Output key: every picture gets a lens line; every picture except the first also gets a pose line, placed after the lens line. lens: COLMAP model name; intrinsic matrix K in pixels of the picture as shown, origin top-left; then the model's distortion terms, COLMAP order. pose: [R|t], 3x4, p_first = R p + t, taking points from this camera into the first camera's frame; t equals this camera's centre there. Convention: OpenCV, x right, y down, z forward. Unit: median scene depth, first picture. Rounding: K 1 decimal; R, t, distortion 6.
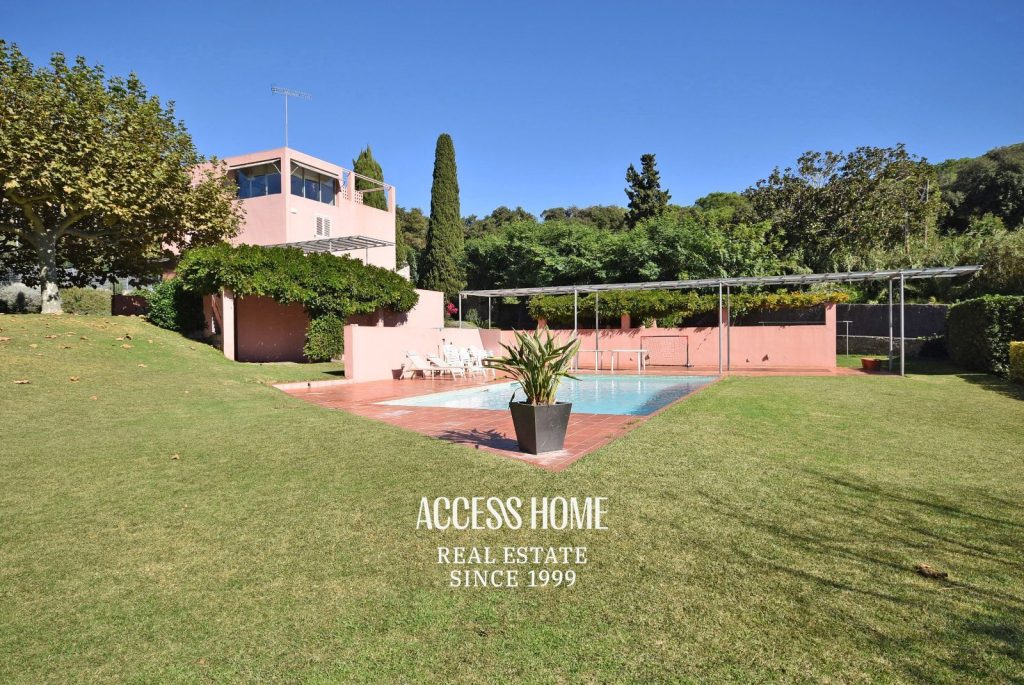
lens RADIAL K [[584.3, 0, 512.1], [0, 584.3, 339.3], [0, 0, 1]] dist [0.003931, 0.000339]
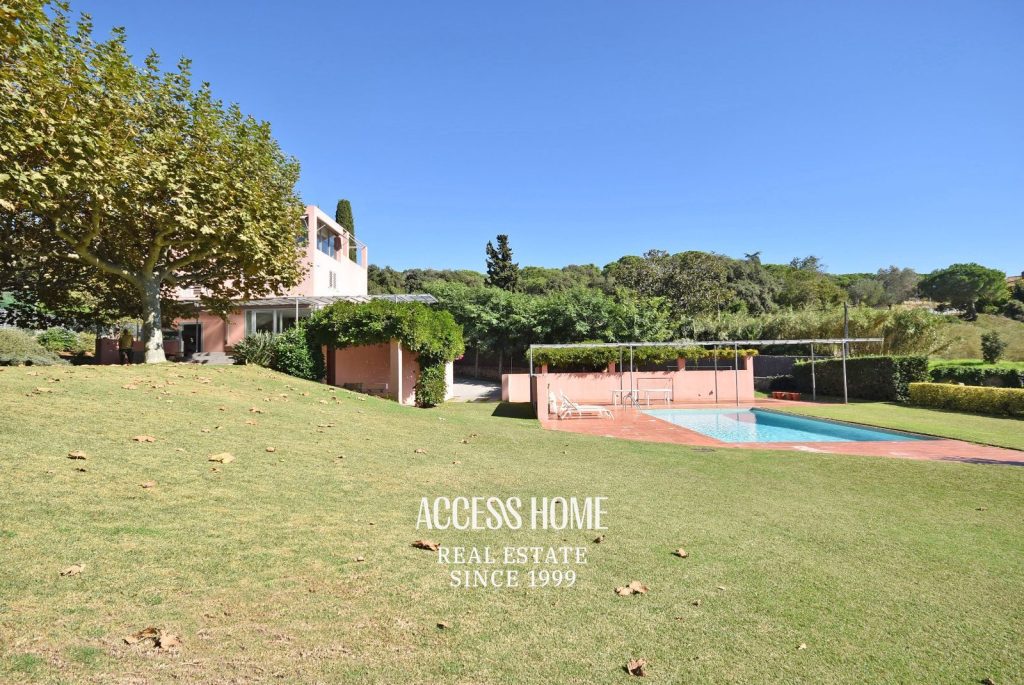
lens RADIAL K [[474.0, 0, 511.2], [0, 474.0, 345.2], [0, 0, 1]] dist [0.012238, -0.002873]
pose [[0.928927, 0.015382, 0.369942, -0.318155], [0.007672, 0.998122, -0.060768, -0.012450], [-0.370183, 0.059287, 0.927065, 0.053115]]
